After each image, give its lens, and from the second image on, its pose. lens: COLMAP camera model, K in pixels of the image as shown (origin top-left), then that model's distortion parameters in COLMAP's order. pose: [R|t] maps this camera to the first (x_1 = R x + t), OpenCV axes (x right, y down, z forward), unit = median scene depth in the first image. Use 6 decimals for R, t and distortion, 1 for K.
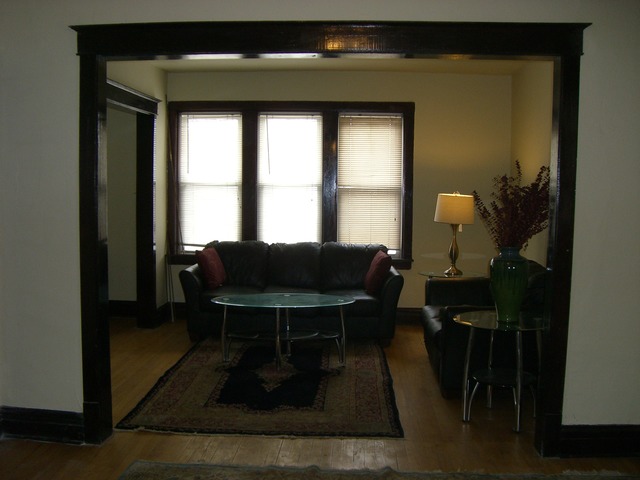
lens RADIAL K [[708.9, 0, 320.0], [0, 708.9, 240.0], [0, 0, 1]] dist [-0.245918, 0.308802]
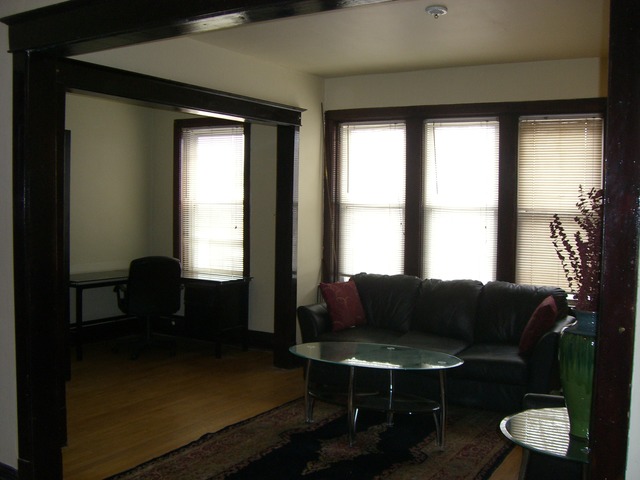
lens RADIAL K [[708.9, 0, 320.0], [0, 708.9, 240.0], [0, 0, 1]] dist [-0.245918, 0.308802]
pose [[0.884962, 0.026794, -0.464893, 0.200913], [-0.041780, 0.998885, -0.021963, -0.017434], [0.463786, 0.038859, 0.885095, 0.226717]]
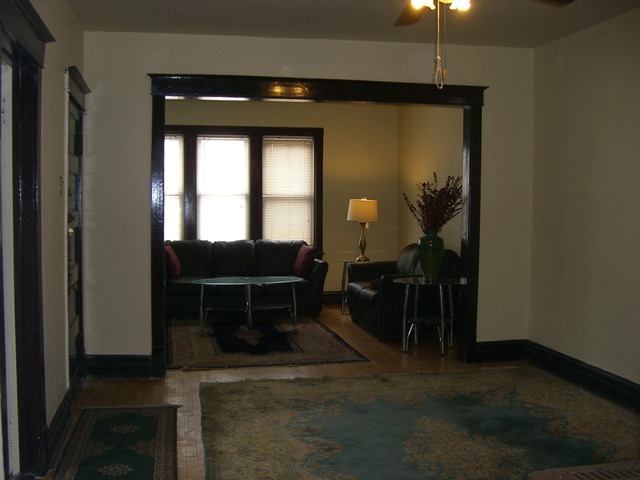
lens RADIAL K [[708.9, 0, 320.0], [0, 708.9, 240.0], [0, 0, 1]] dist [-0.245918, 0.308802]
pose [[0.968430, -0.018304, 0.248612, -0.196012], [0.024573, 0.999453, -0.022136, 0.034258], [-0.248071, 0.027546, 0.968350, -0.232814]]
